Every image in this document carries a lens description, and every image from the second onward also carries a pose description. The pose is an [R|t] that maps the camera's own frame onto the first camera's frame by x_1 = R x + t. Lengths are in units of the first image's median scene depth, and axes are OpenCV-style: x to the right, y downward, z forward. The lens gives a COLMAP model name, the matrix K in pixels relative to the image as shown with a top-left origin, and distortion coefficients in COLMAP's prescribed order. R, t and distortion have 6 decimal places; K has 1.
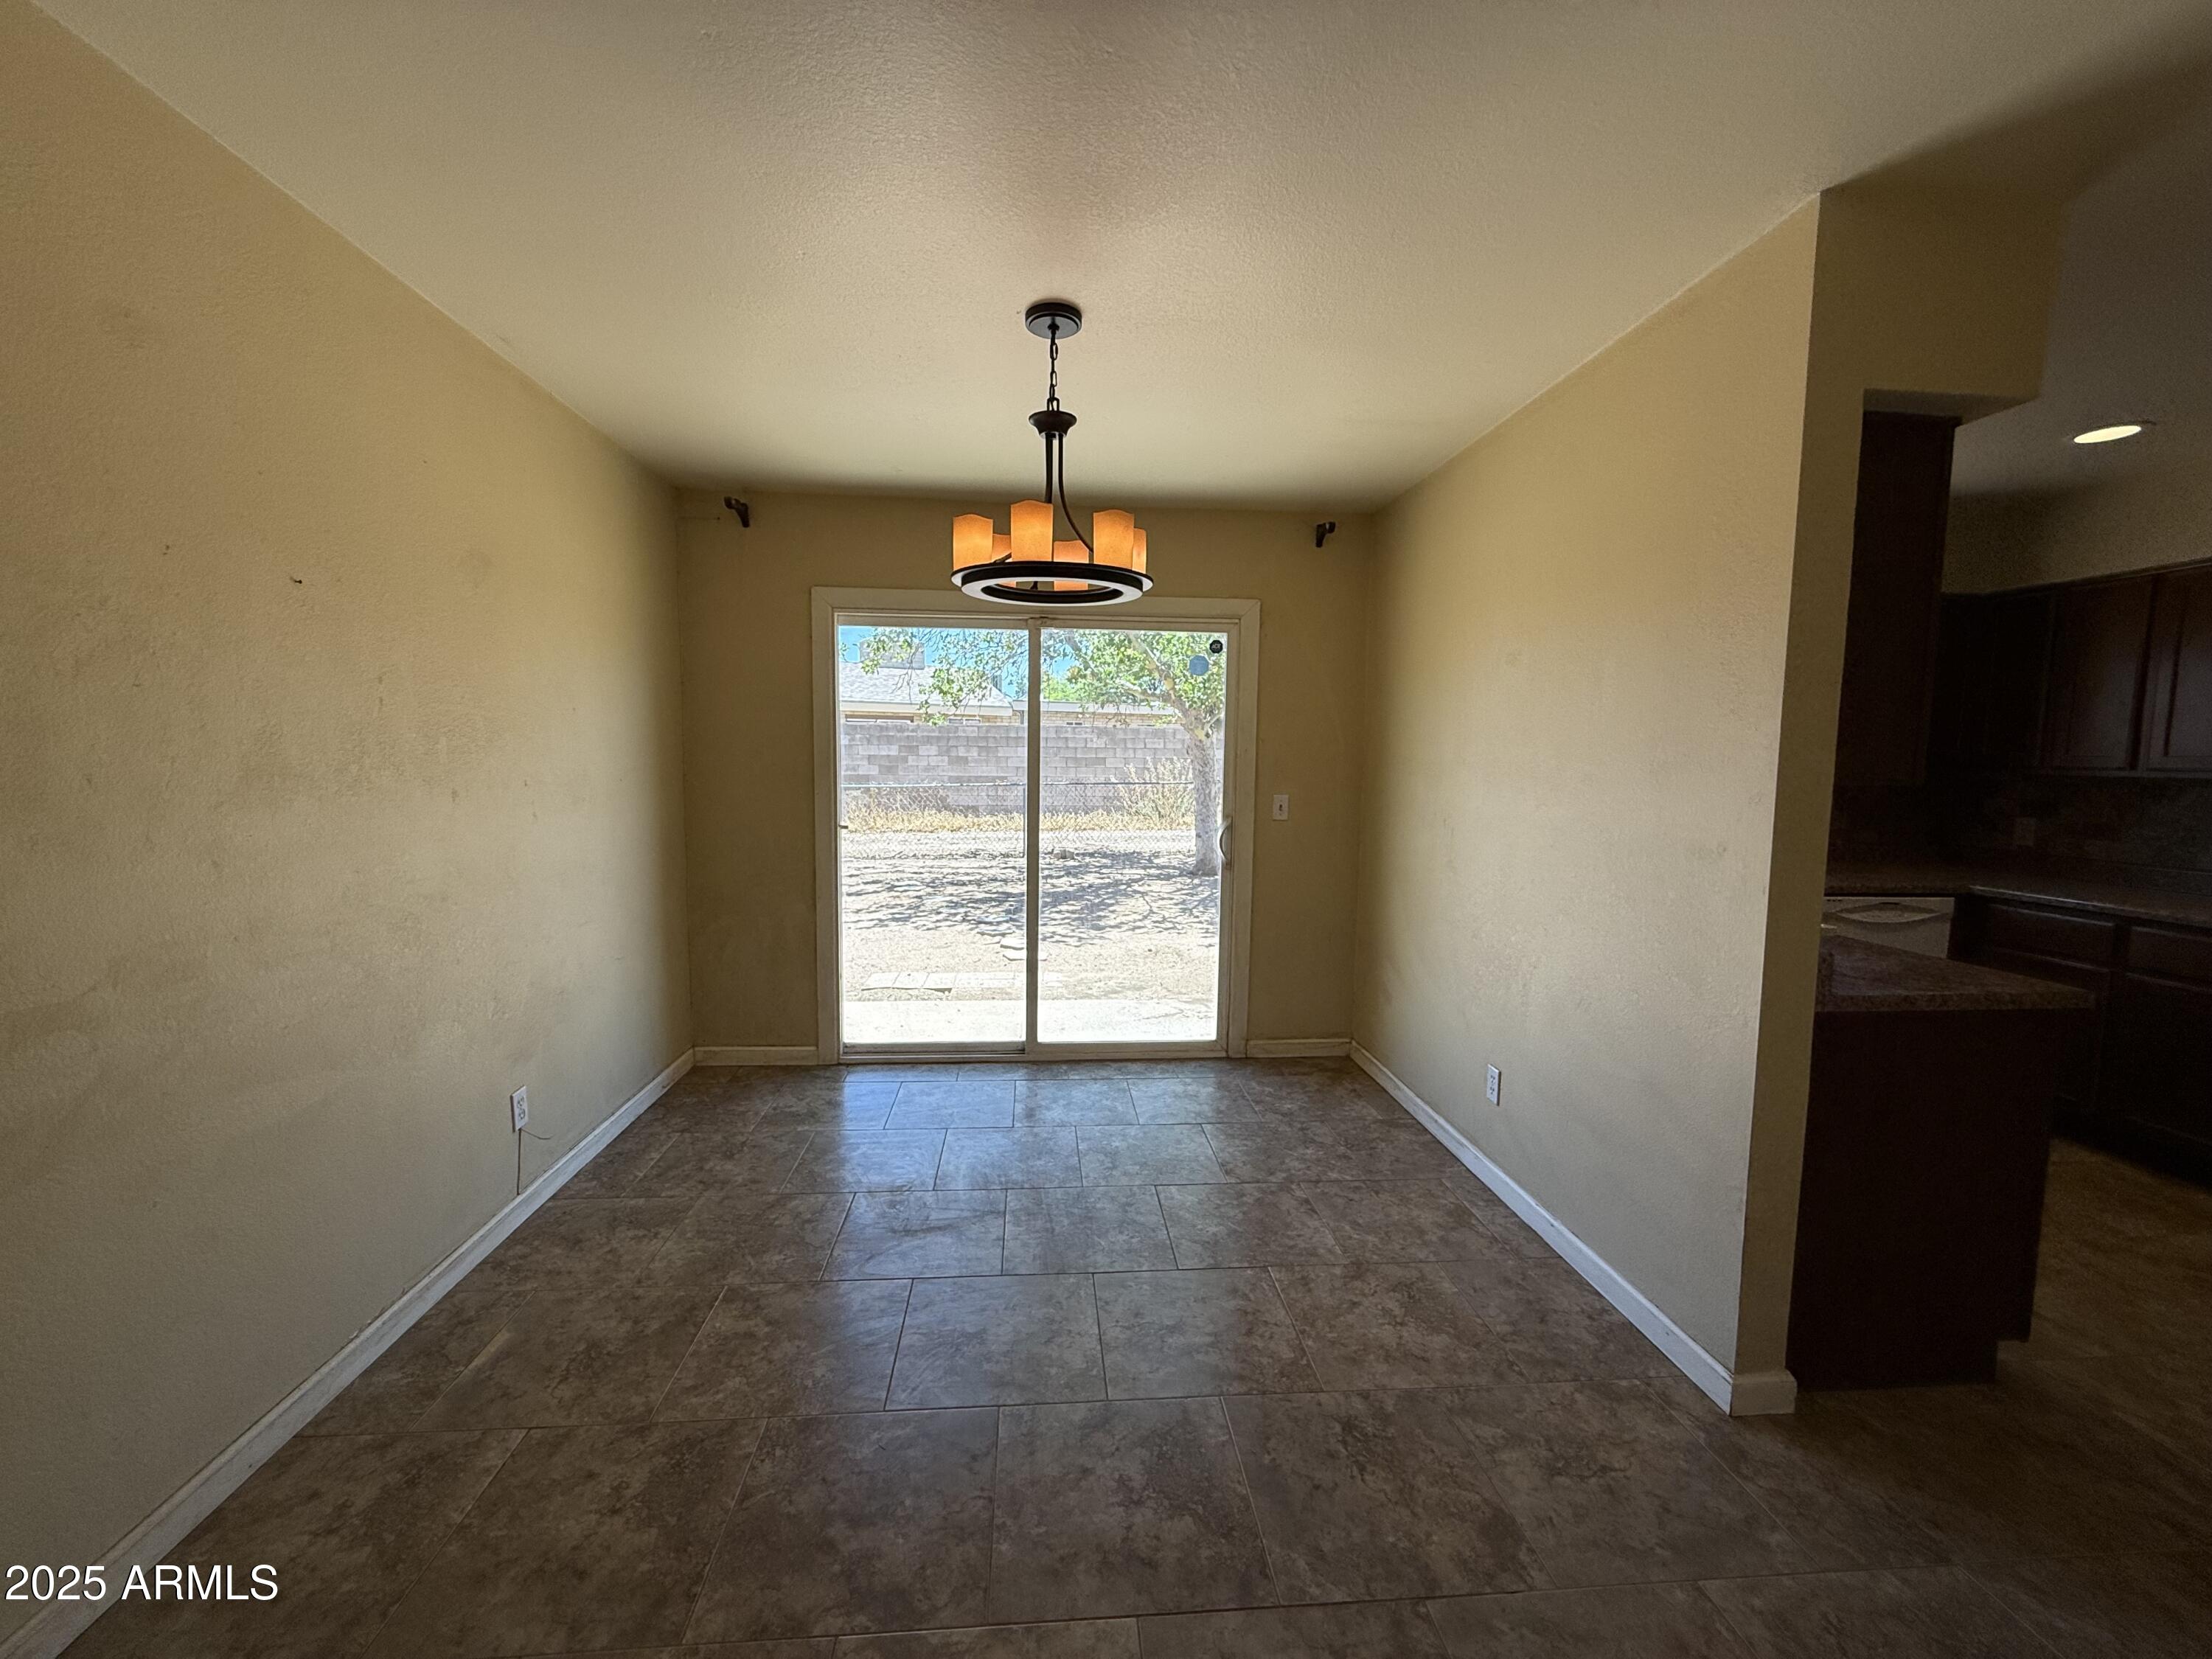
lens RADIAL K [[885.6, 0, 1100.0], [0, 885.6, 827.7], [0, 0, 1]] dist [0.001289, -0.000253]
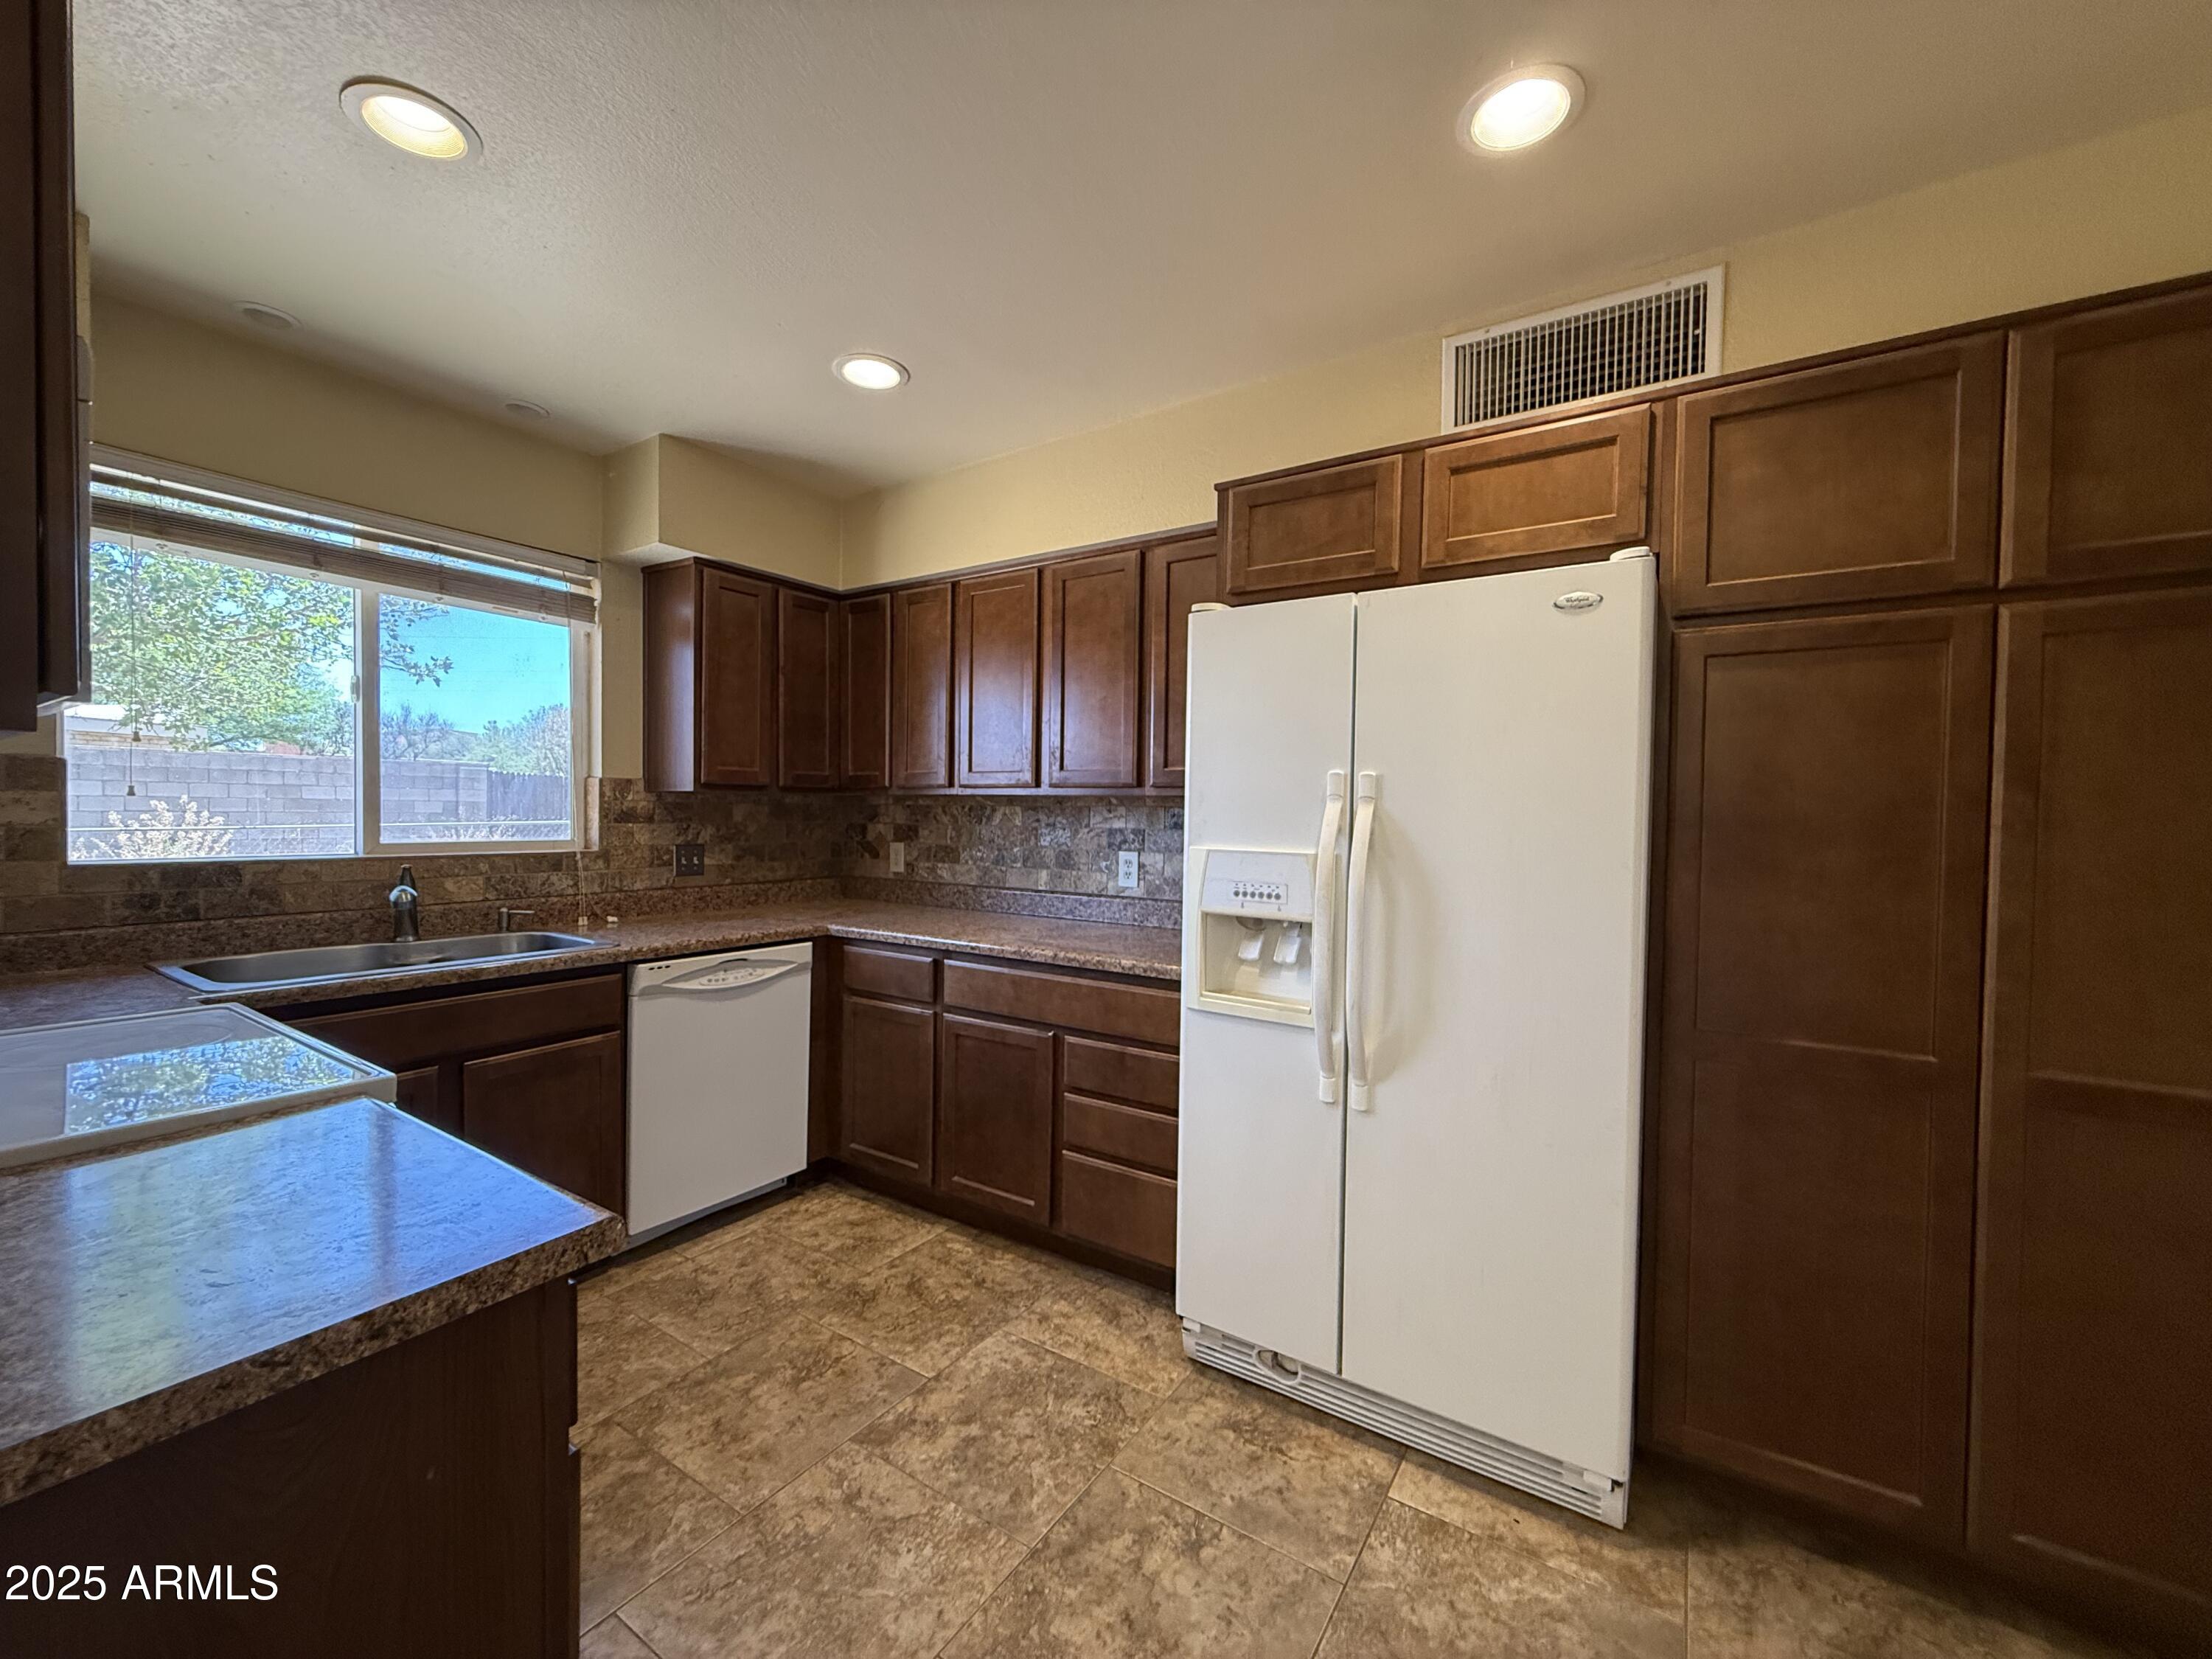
lens RADIAL K [[885.6, 0, 1100.0], [0, 885.6, 827.7], [0, 0, 1]] dist [0.001289, -0.000253]
pose [[0.619067, -0.017333, 0.785147, 0.508565], [0.058235, 0.998017, -0.023884, 0.008860], [-0.783176, 0.060509, 0.618849, 0.289641]]
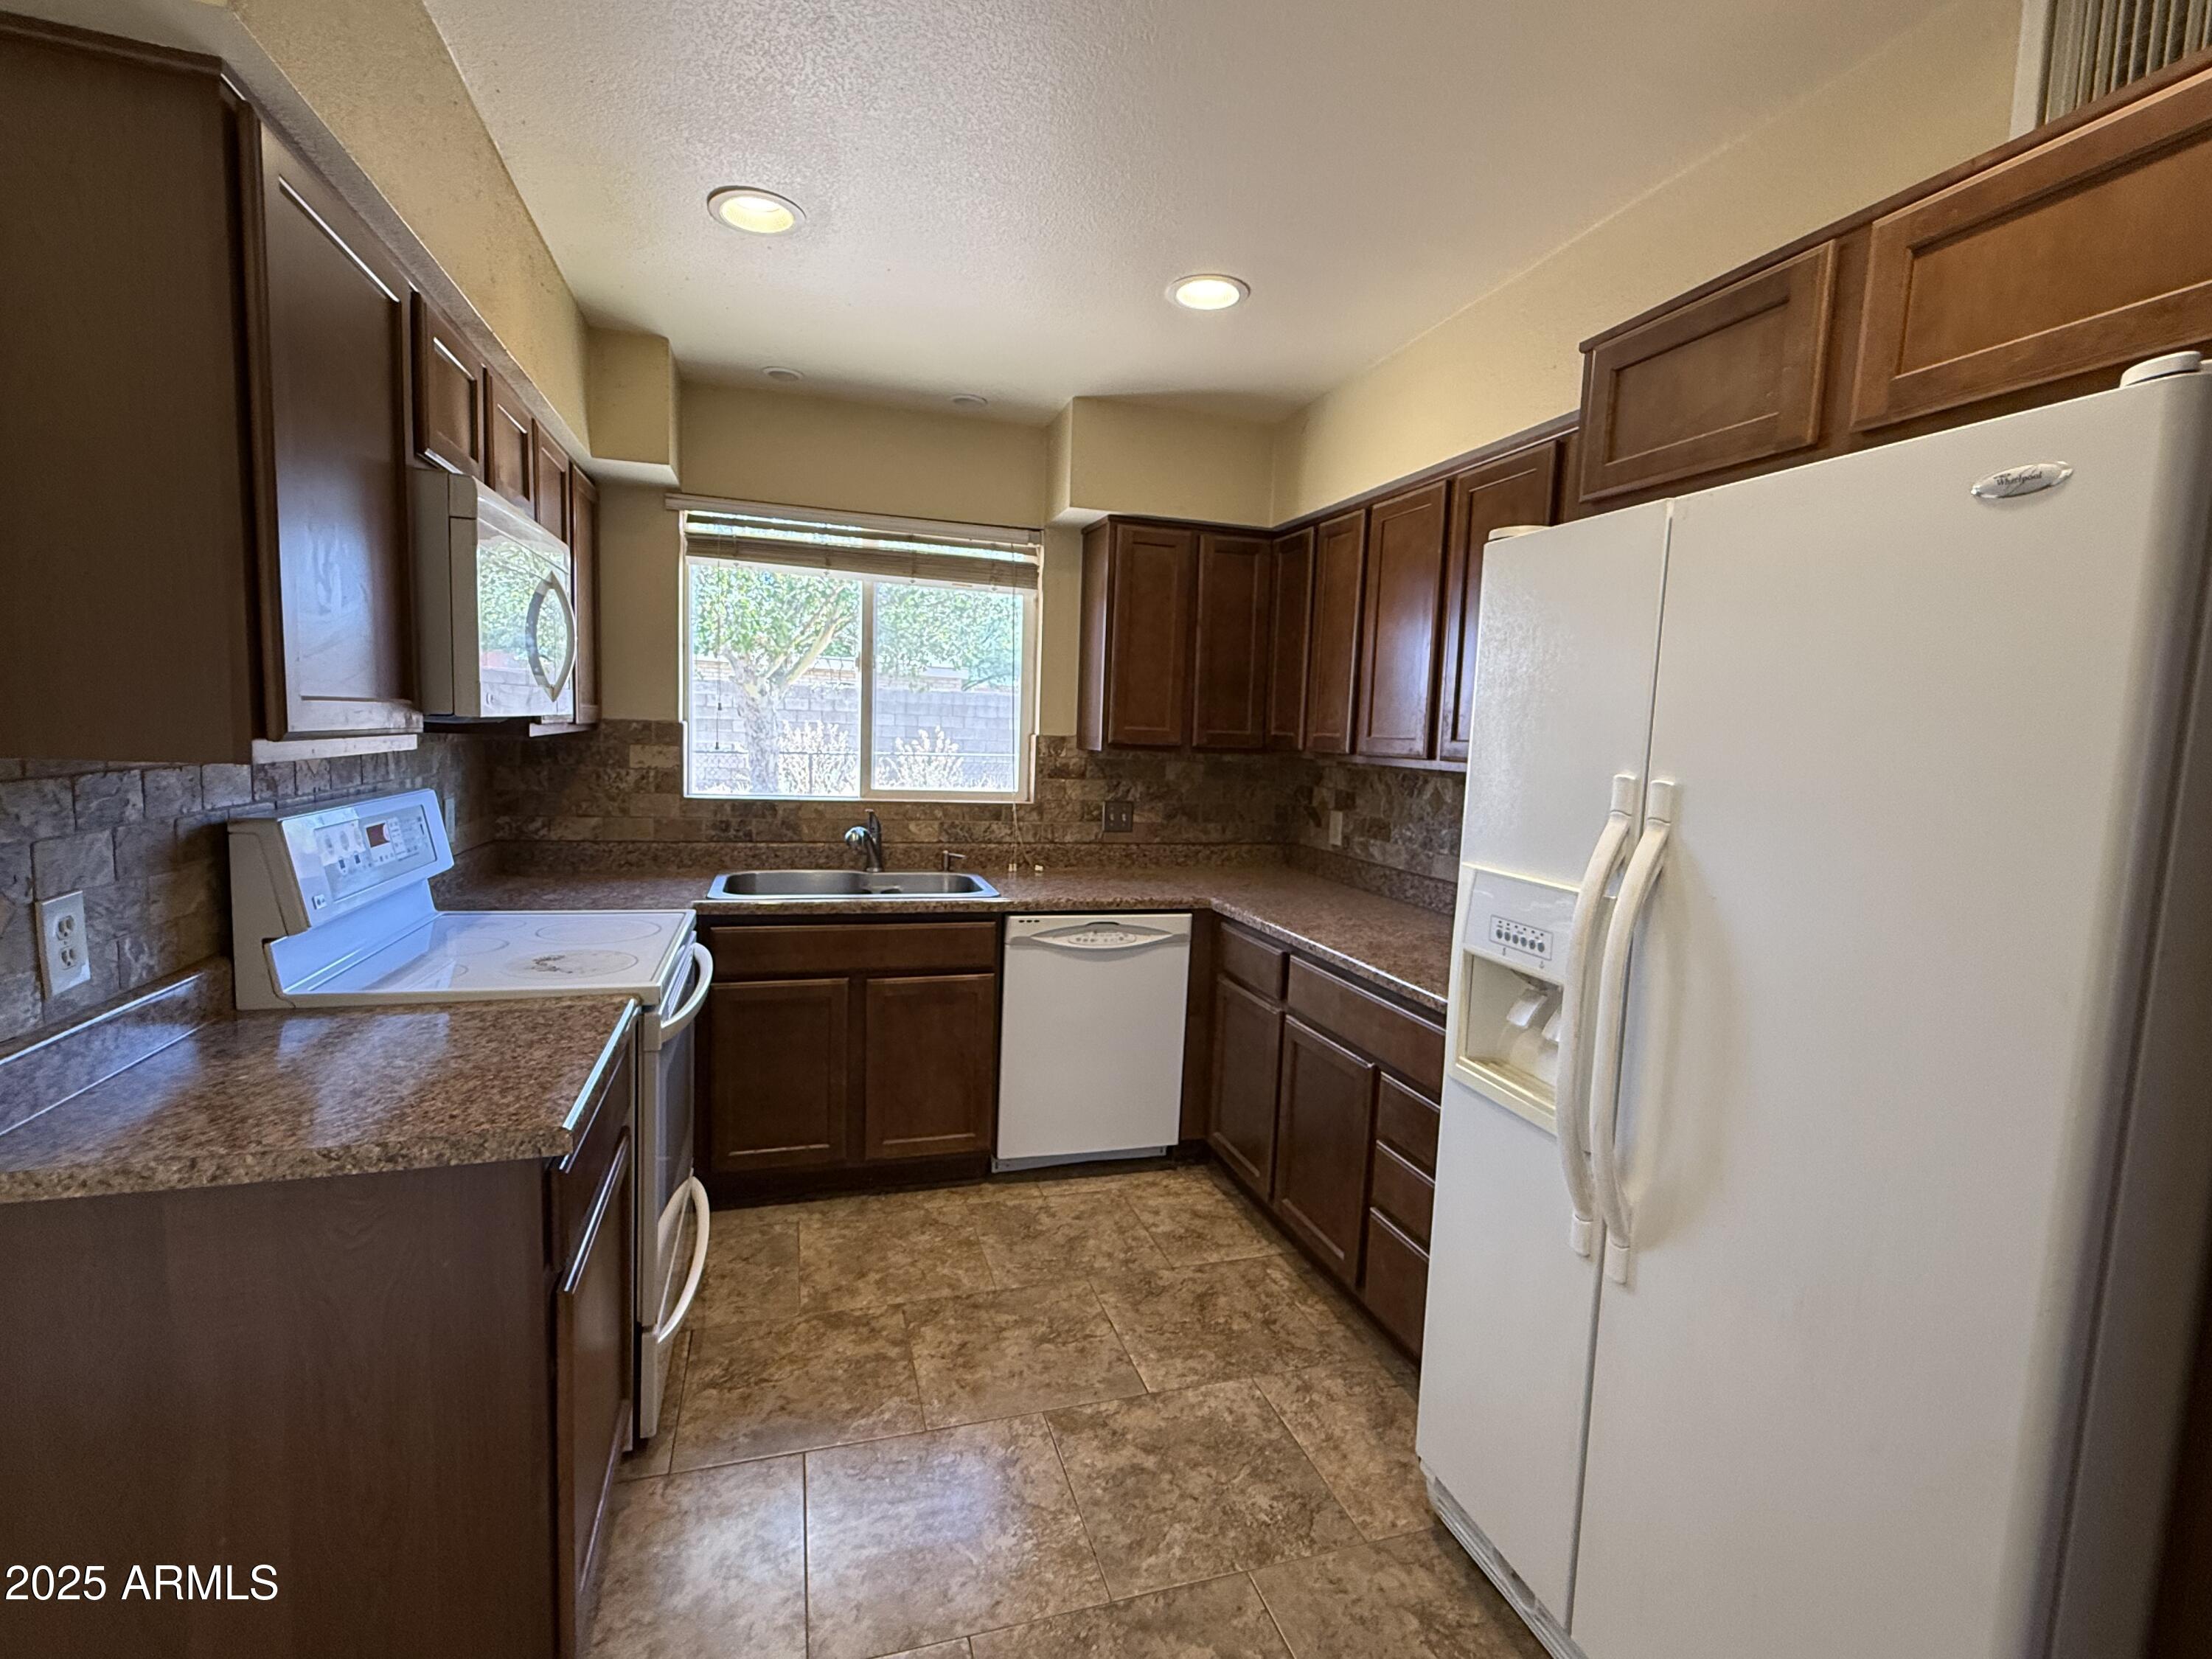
lens RADIAL K [[1010.8, 0, 1101.7], [0, 1010.8, 828.1], [0, 0, 1]] dist [0.000907, 0.000121]
pose [[0.975607, 0.005176, 0.219463, 0.722118], [-0.009830, 0.999749, 0.020121, -0.014291], [-0.219303, -0.021788, 0.975413, 0.159268]]
